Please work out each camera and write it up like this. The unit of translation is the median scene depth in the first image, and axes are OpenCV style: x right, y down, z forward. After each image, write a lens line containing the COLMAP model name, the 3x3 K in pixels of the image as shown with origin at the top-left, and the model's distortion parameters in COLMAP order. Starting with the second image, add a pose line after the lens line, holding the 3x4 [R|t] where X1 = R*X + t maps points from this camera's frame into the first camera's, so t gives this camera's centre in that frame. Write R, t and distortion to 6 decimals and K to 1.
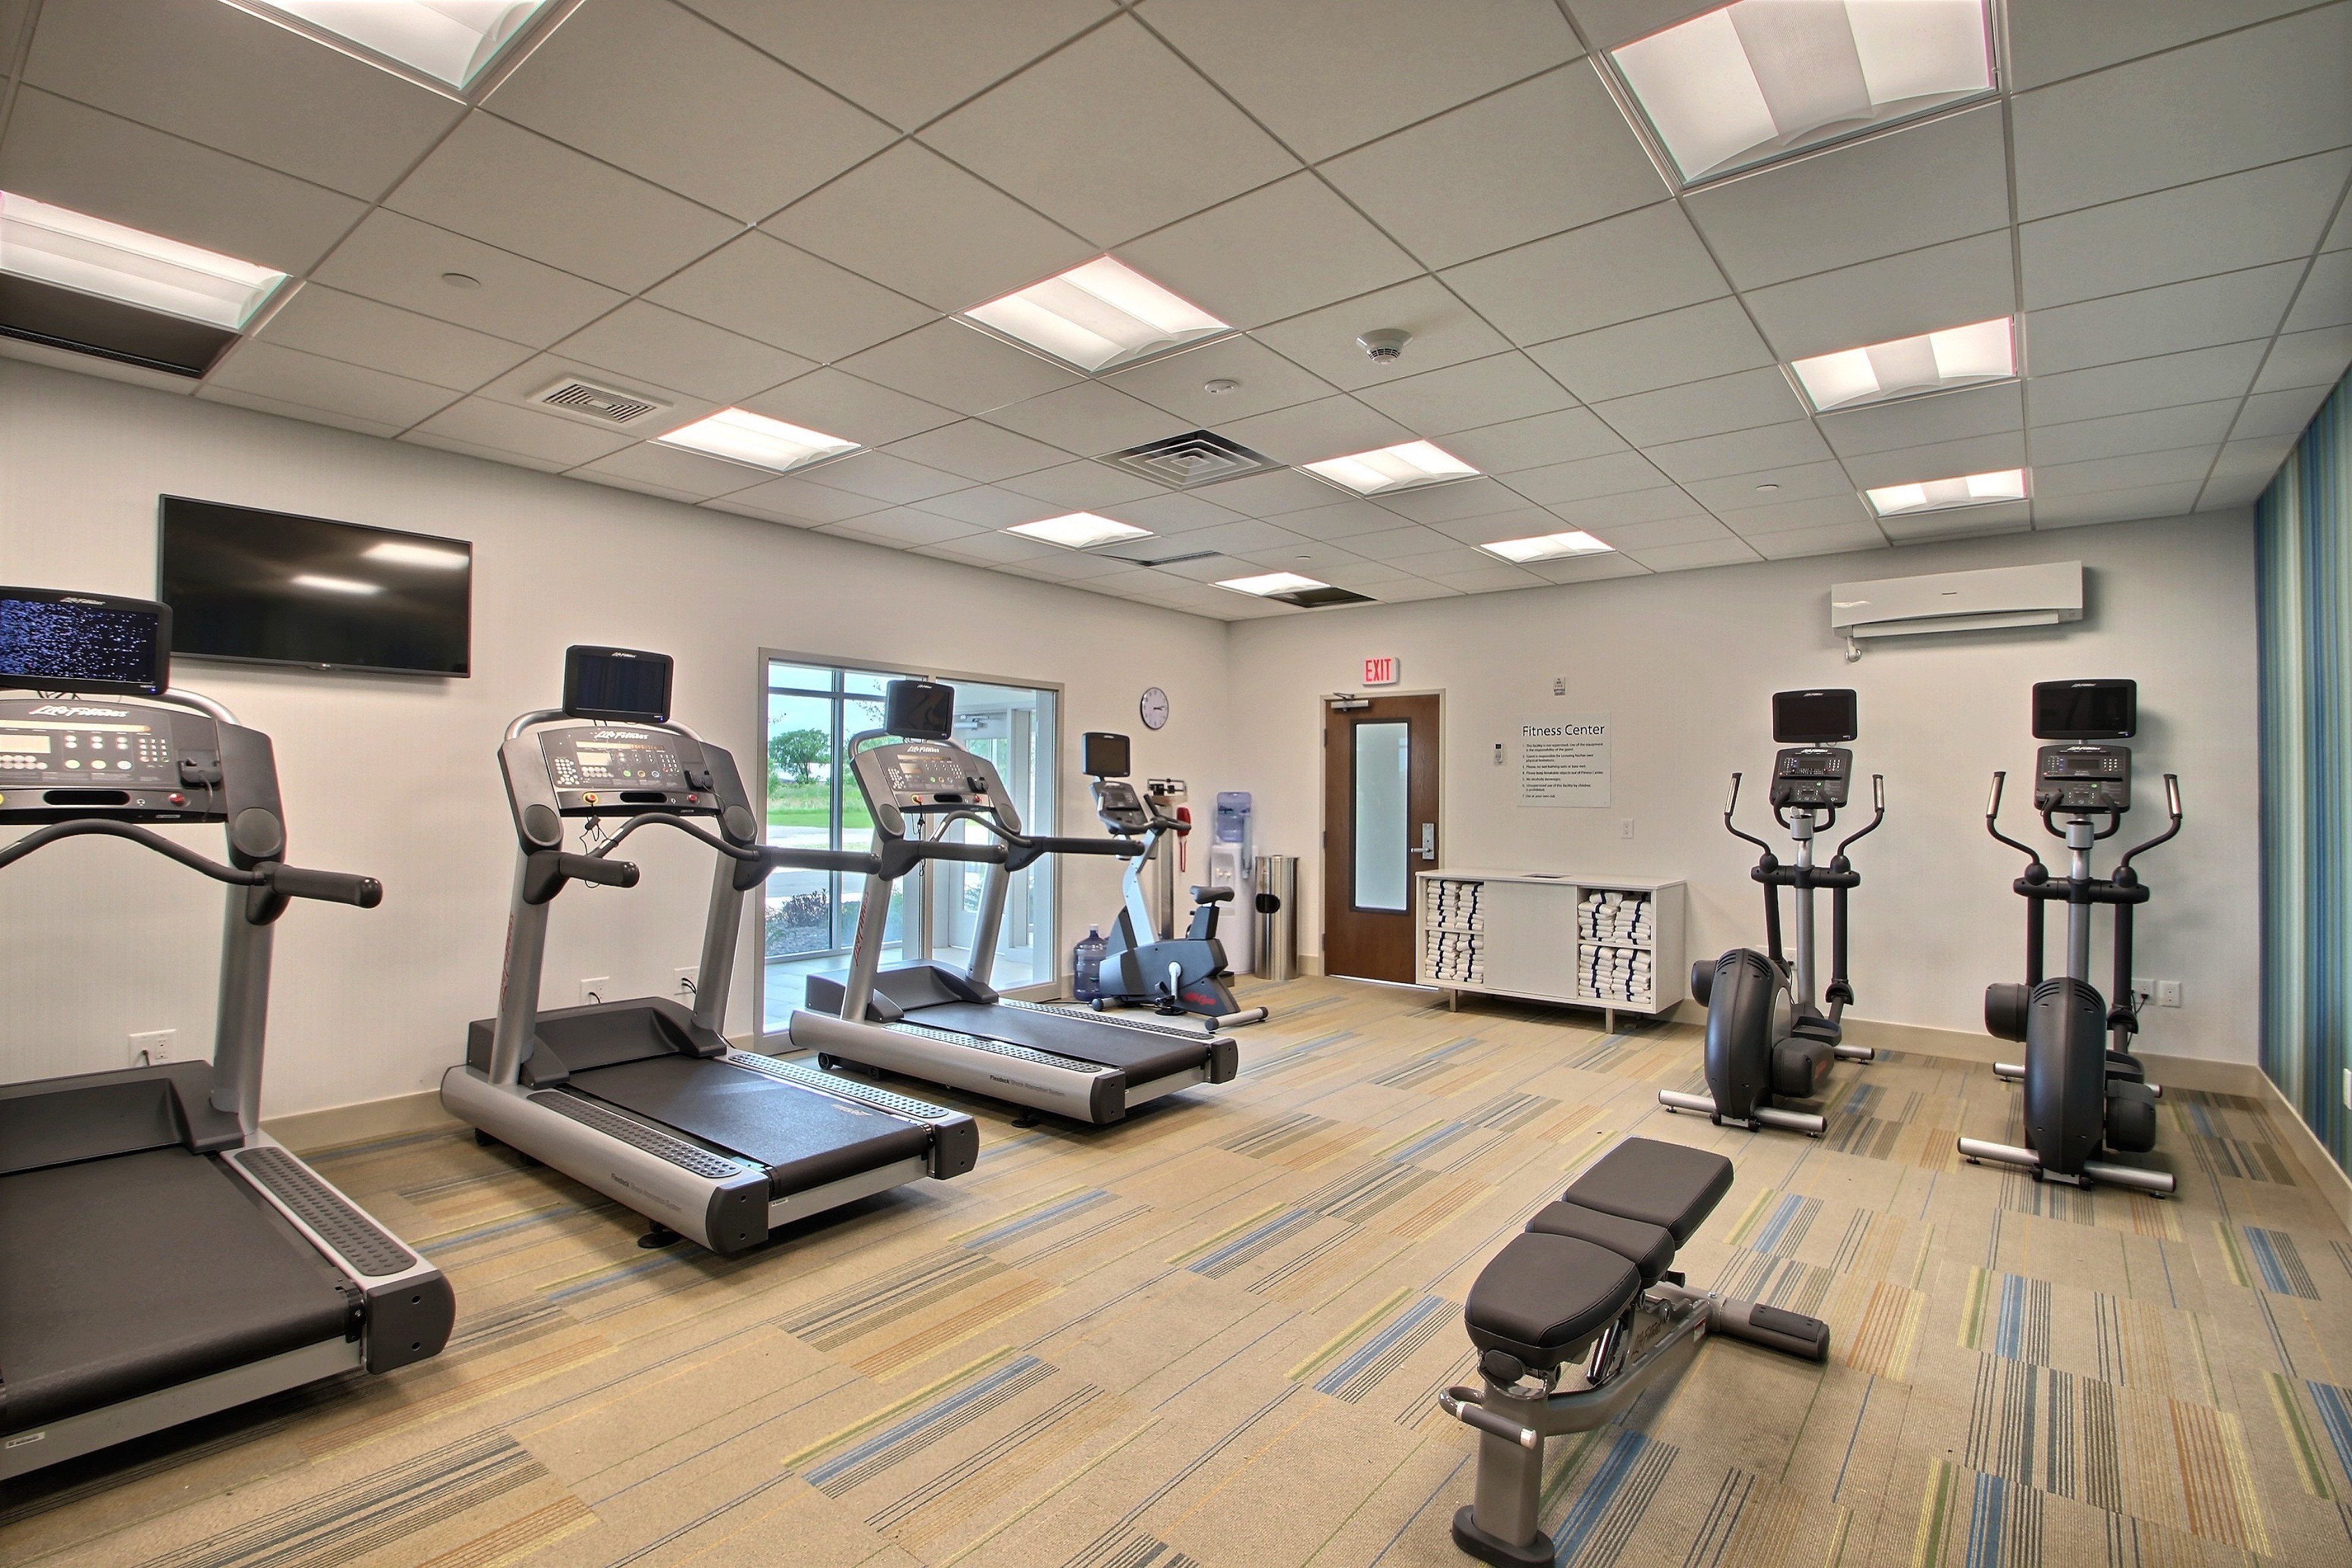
lens RADIAL K [[1085.6, 0, 1182.1], [0, 1085.6, 786.6], [0, 0, 1]] dist [0.000789, -0.000499]
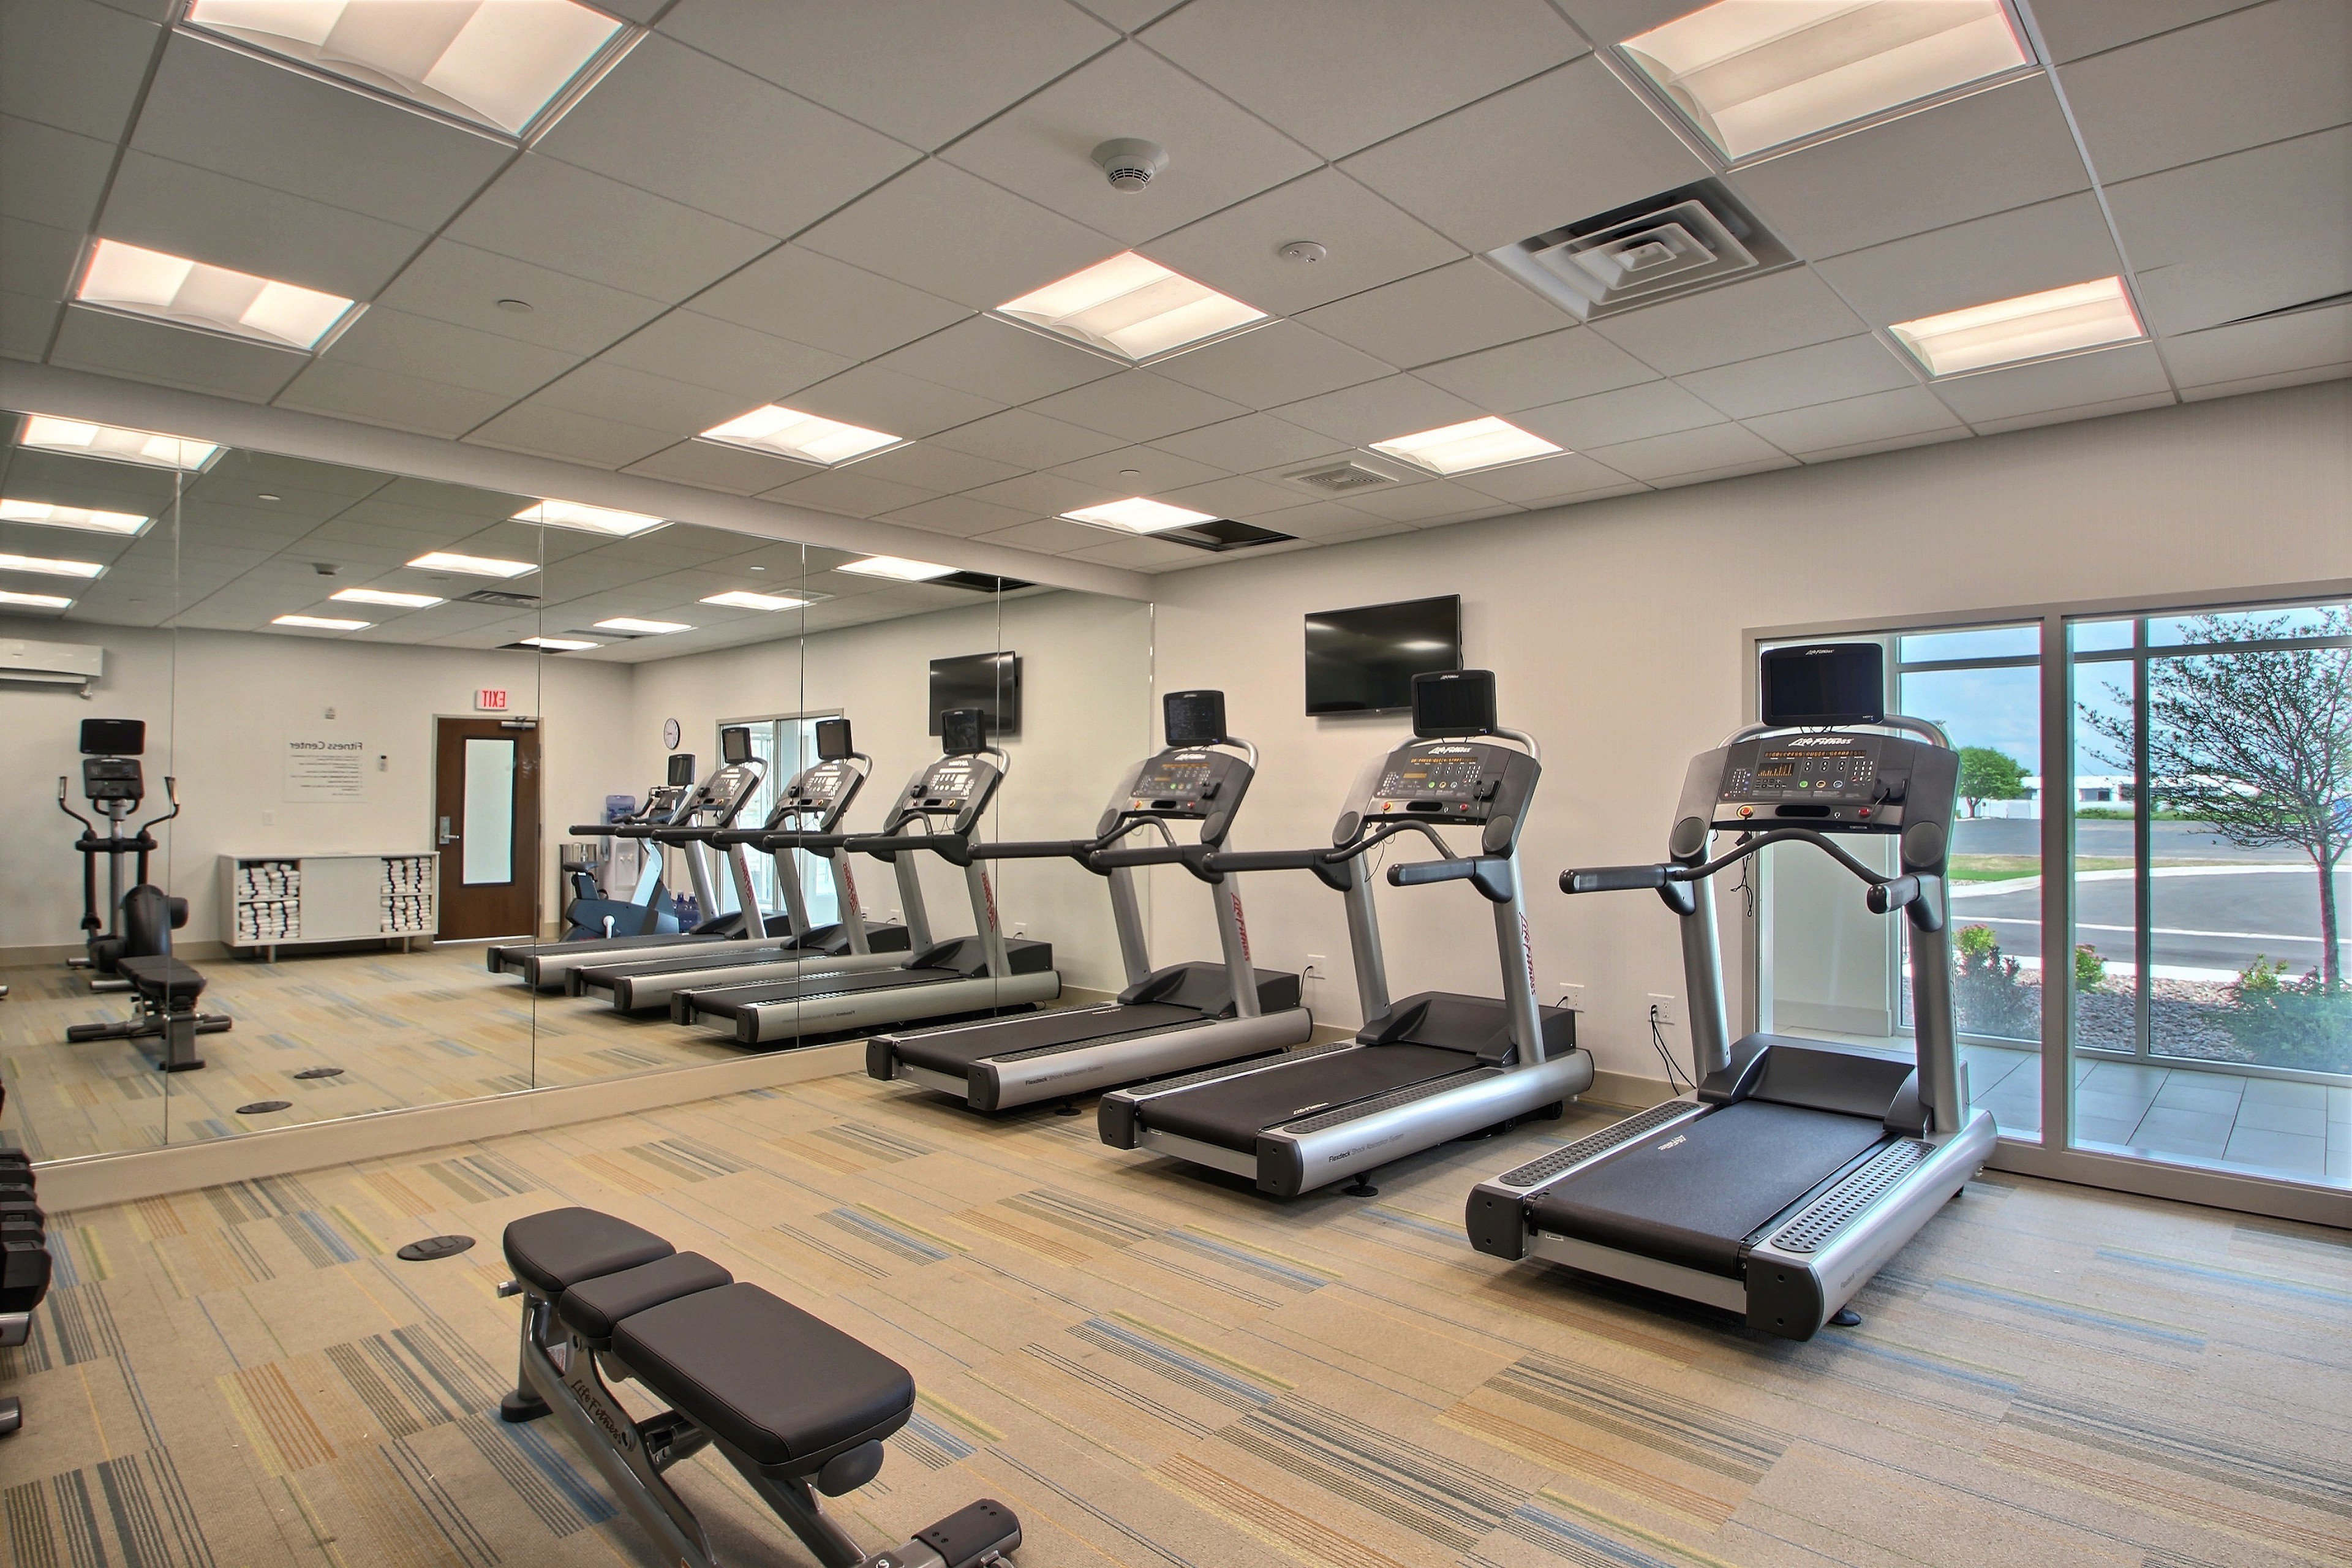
lens RADIAL K [[1223.3, 0, 1180.1], [0, 1223.3, 781.8], [0, 0, 1]] dist [-0.003690, -0.000152]
pose [[-0.079601, -0.021227, -0.996601, 0.942684], [0.000448, 0.999772, -0.021330, 0.013778], [0.996827, -0.002144, -0.079573, 1.053531]]
